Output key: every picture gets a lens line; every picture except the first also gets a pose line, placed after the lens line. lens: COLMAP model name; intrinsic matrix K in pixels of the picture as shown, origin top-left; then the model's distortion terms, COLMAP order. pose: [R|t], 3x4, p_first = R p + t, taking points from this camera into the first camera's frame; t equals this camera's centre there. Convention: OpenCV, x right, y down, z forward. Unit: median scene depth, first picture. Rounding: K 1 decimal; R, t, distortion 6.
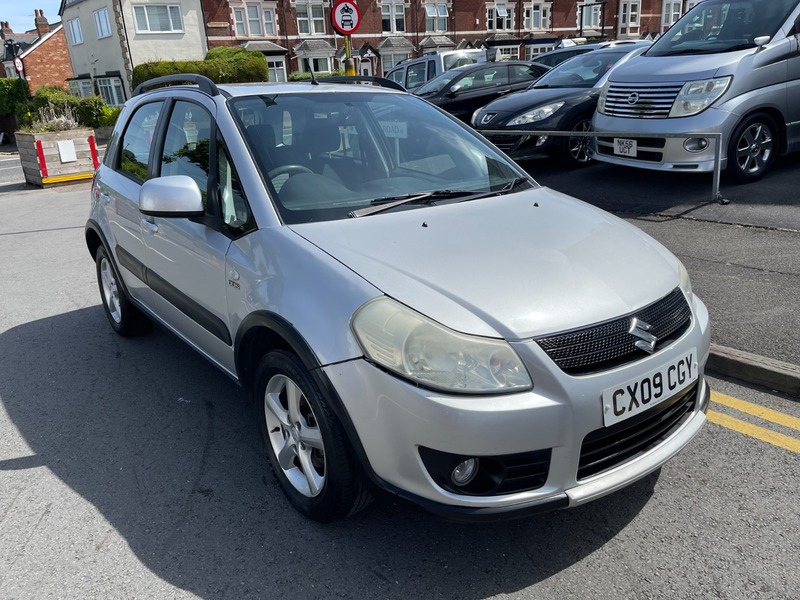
lens RADIAL K [[602.9, 0, 401.6], [0, 602.9, 292.1], [0, 0, 1]] dist [0.080857, -0.110334]
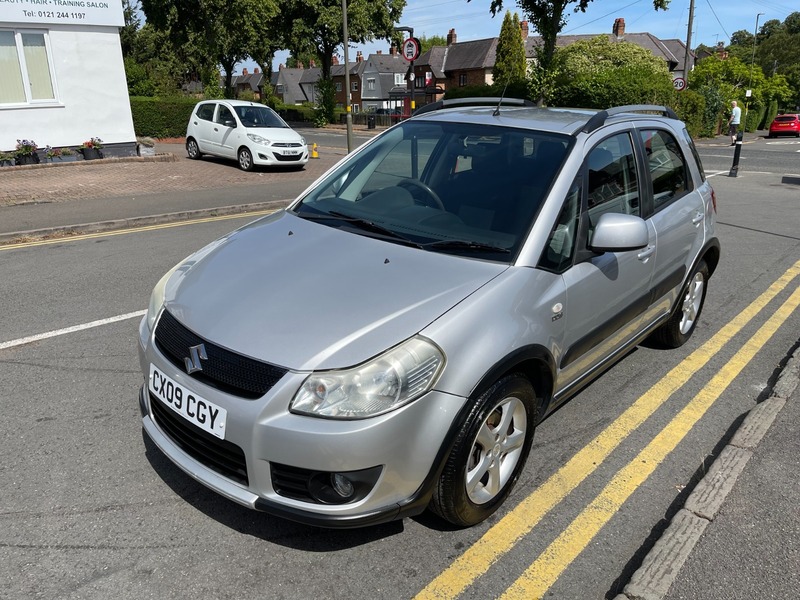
lens RADIAL K [[602.9, 0, 397.2], [0, 602.9, 293.6], [0, 0, 1]] dist [0.080857, -0.110334]
pose [[0.182956, 0.355491, -0.916599, 0.495913], [-0.324229, 0.901992, 0.285108, -0.166196], [0.928118, 0.245026, 0.280285, 0.332525]]
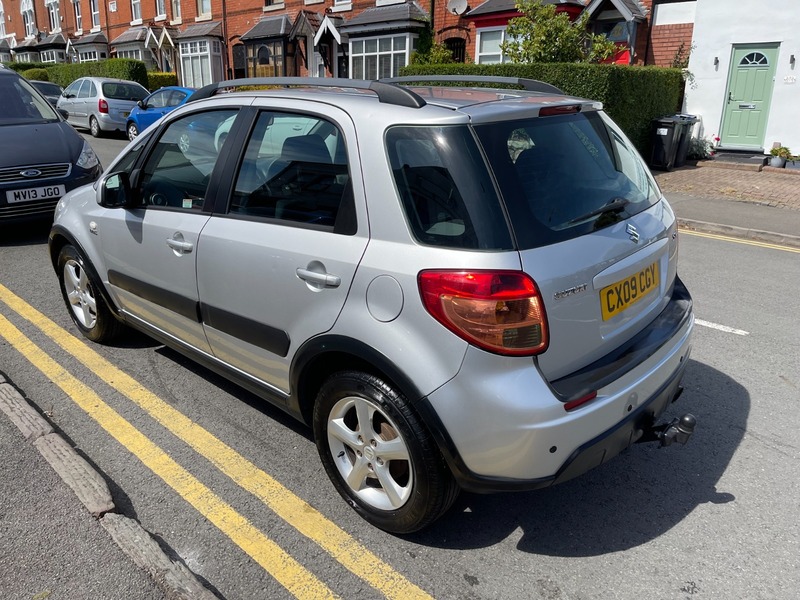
lens RADIAL K [[602.9, 0, 396.9], [0, 602.9, 297.2], [0, 0, 1]] dist [0.080857, -0.110334]
pose [[-0.985773, 0.084612, -0.145230, -0.080228], [-0.020895, 0.795658, 0.605385, -0.377502], [0.166777, 0.599807, -0.782571, 1.119904]]
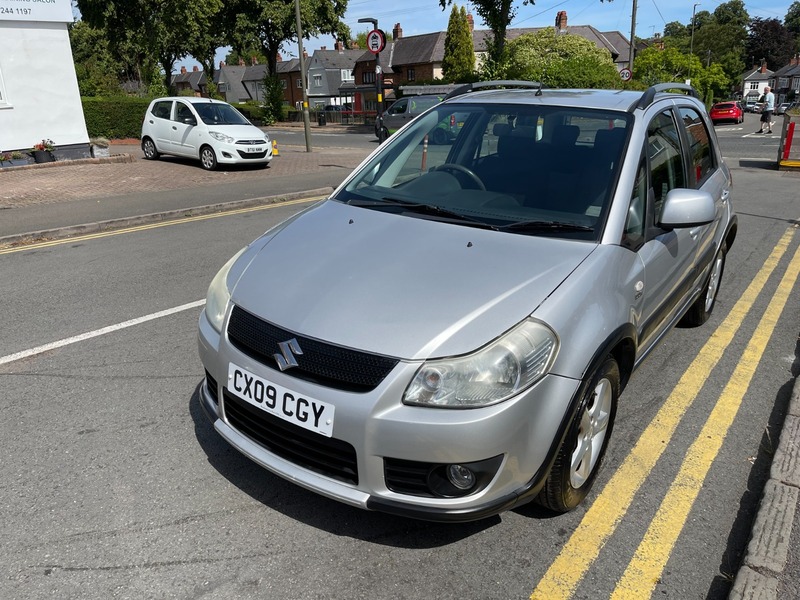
lens RADIAL K [[602.9, 0, 395.5], [0, 602.9, 301.2], [0, 0, 1]] dist [0.080857, -0.110334]
pose [[0.268257, 0.359957, -0.893571, 0.462865], [-0.305164, 0.911552, 0.275587, -0.125833], [0.913736, 0.198758, 0.354376, 0.255957]]
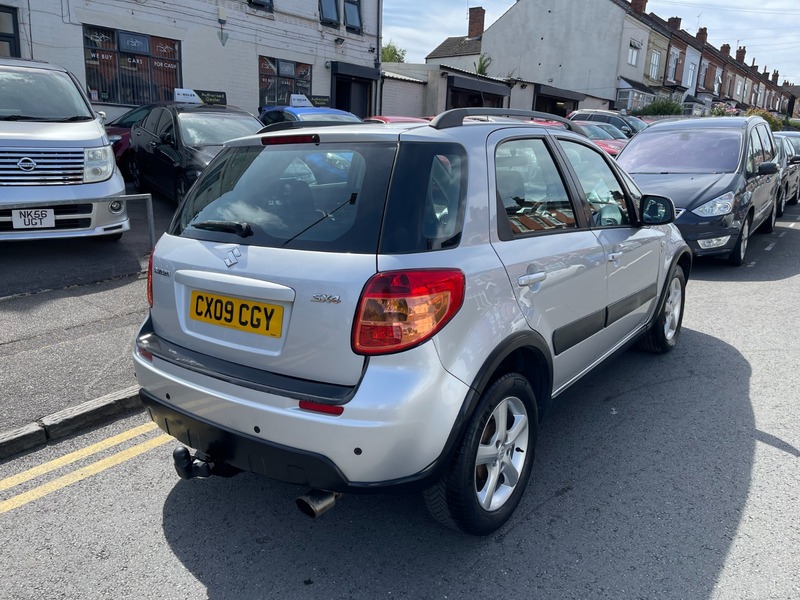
lens RADIAL K [[602.9, 0, 396.3], [0, 602.9, 297.7], [0, 0, 1]] dist [0.080857, -0.110334]
pose [[-0.252650, -0.188830, 0.948953, -0.677293], [0.315687, 0.911012, 0.265329, -0.225040], [-0.914609, 0.366608, -0.170556, 0.794143]]
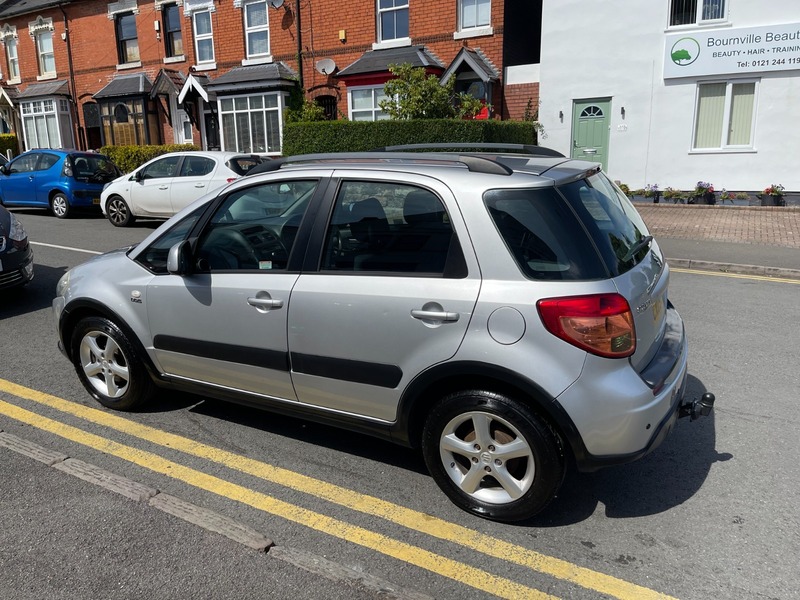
lens RADIAL K [[602.9, 0, 396.7], [0, 602.9, 302.2], [0, 0, 1]] dist [0.080857, -0.110334]
pose [[-0.913078, 0.161336, -0.374511, 0.109269], [-0.072746, 0.839229, 0.538891, -0.409843], [0.401243, 0.519294, -0.754545, 1.135707]]
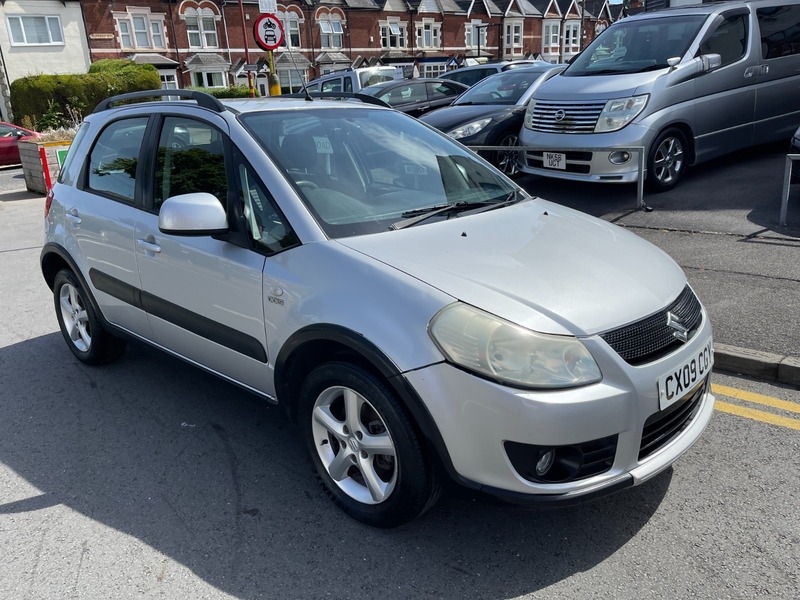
lens RADIAL K [[602.9, 0, 398.8], [0, 602.9, 301.7], [0, 0, 1]] dist [0.080857, -0.110334]
pose [[0.986072, -0.048147, 0.159195, -0.092970], [0.049681, 0.998749, -0.005667, 0.002039], [-0.158723, 0.013497, 0.987231, -0.006542]]
